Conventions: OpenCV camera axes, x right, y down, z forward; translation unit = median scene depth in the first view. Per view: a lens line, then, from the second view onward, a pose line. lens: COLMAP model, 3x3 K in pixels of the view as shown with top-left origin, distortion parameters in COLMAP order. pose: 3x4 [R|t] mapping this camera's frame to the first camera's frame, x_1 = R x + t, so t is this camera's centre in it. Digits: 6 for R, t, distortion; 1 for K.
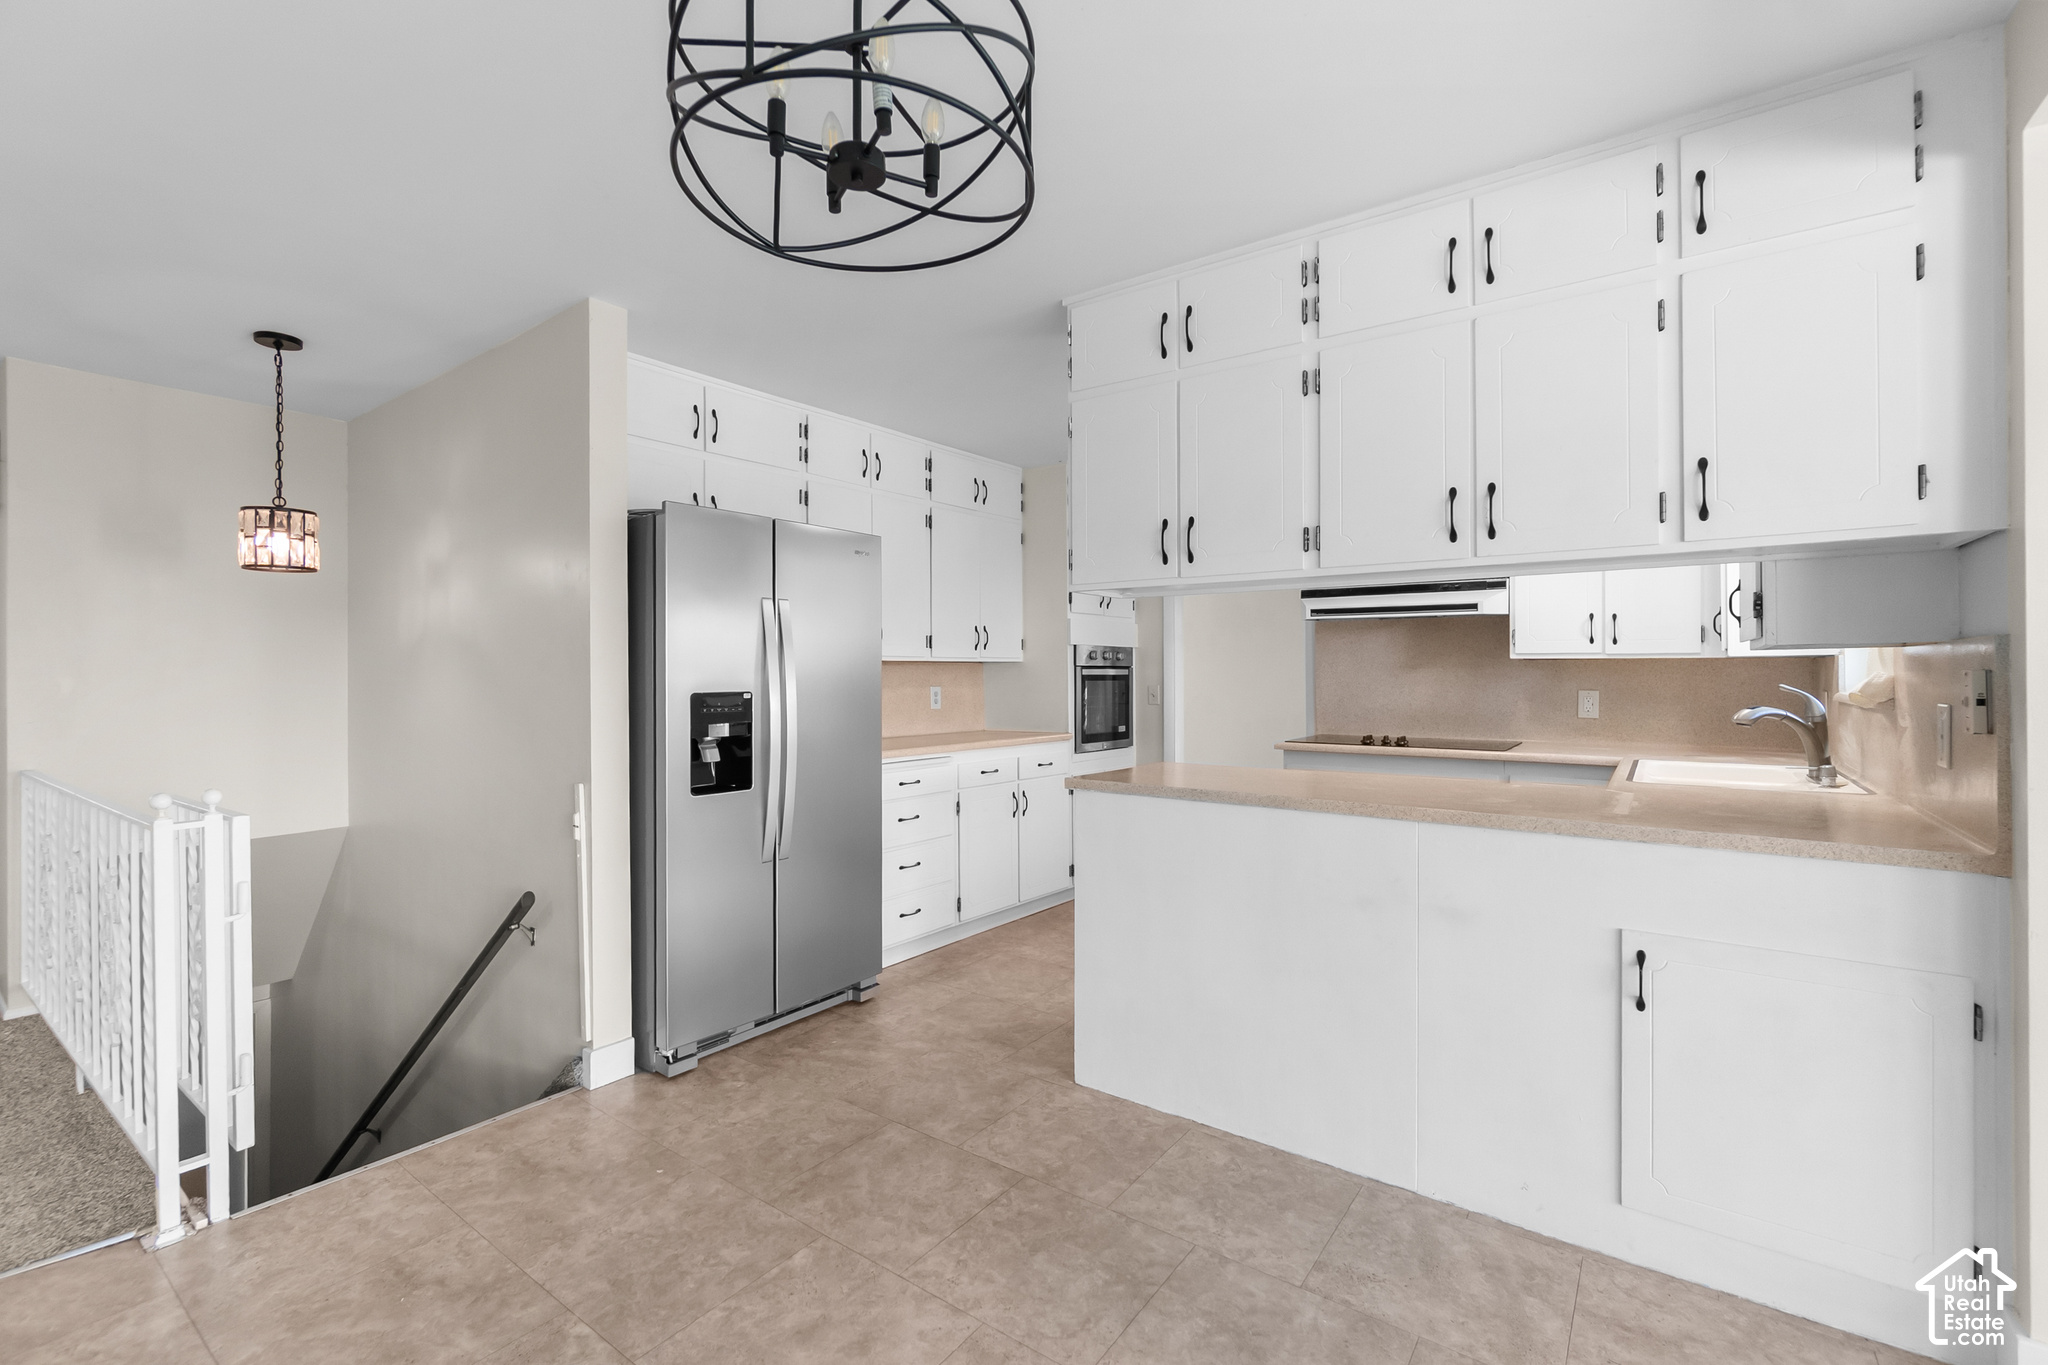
lens RADIAL K [[903.5, 0, 1024.0], [0, 903.5, 682.5], [0, 0, 1]] dist [-0.000169, -0.000271]
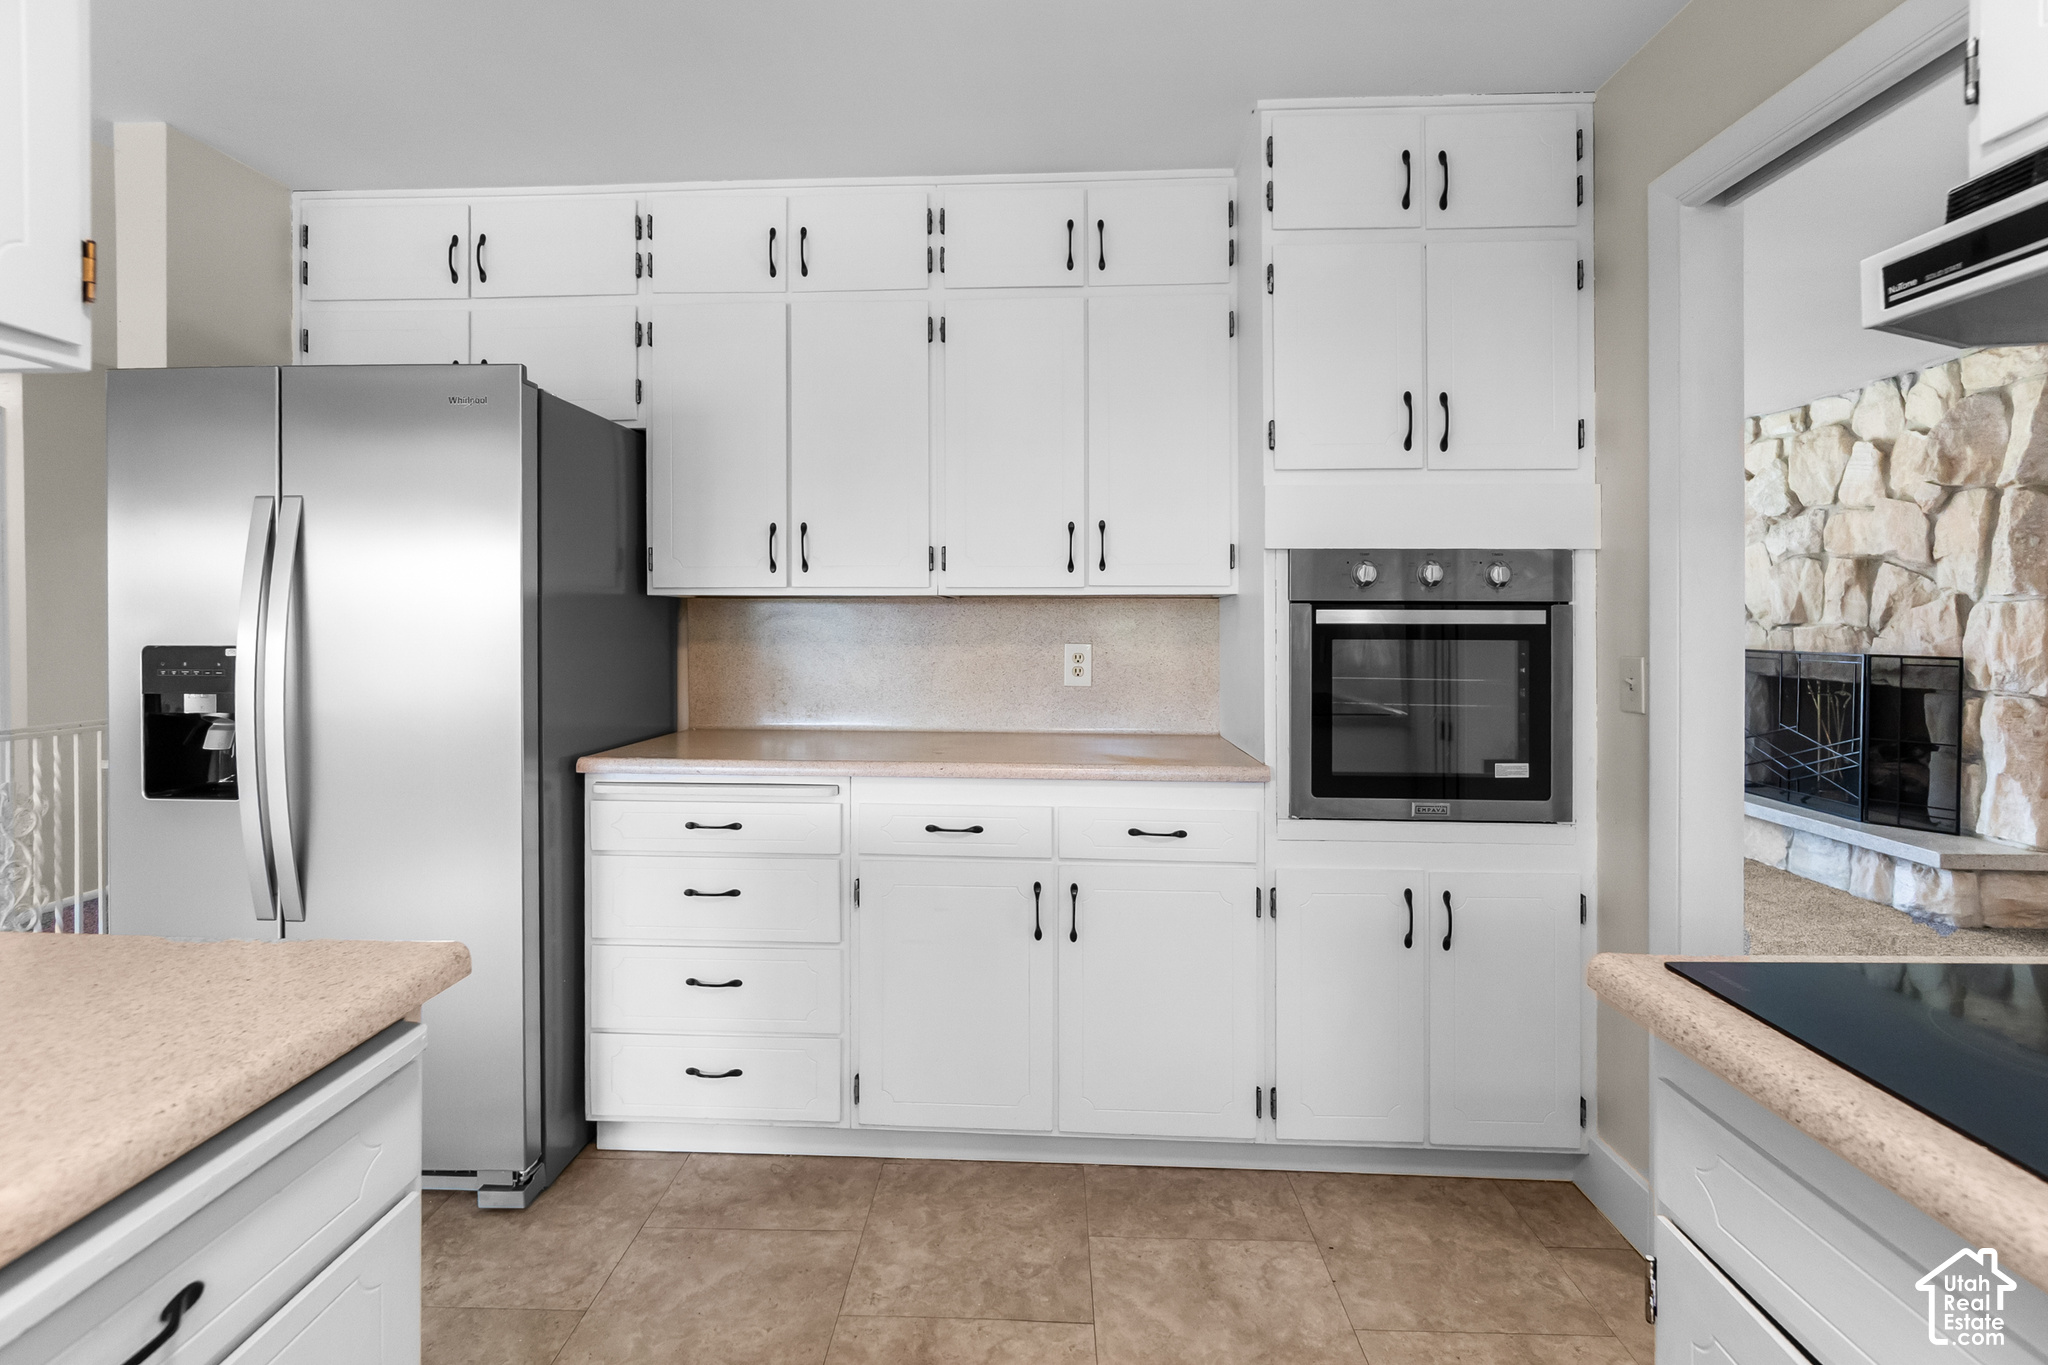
lens RADIAL K [[870.6, 0, 1018.9], [0, 870.6, 629.7], [0, 0, 1]] dist [-0.025279, -0.000132]
pose [[0.561537, 0.015024, -0.827315, 0.318053], [-0.011937, 0.999878, 0.010056, -0.008651], [0.827365, 0.004229, 0.561648, 0.704447]]
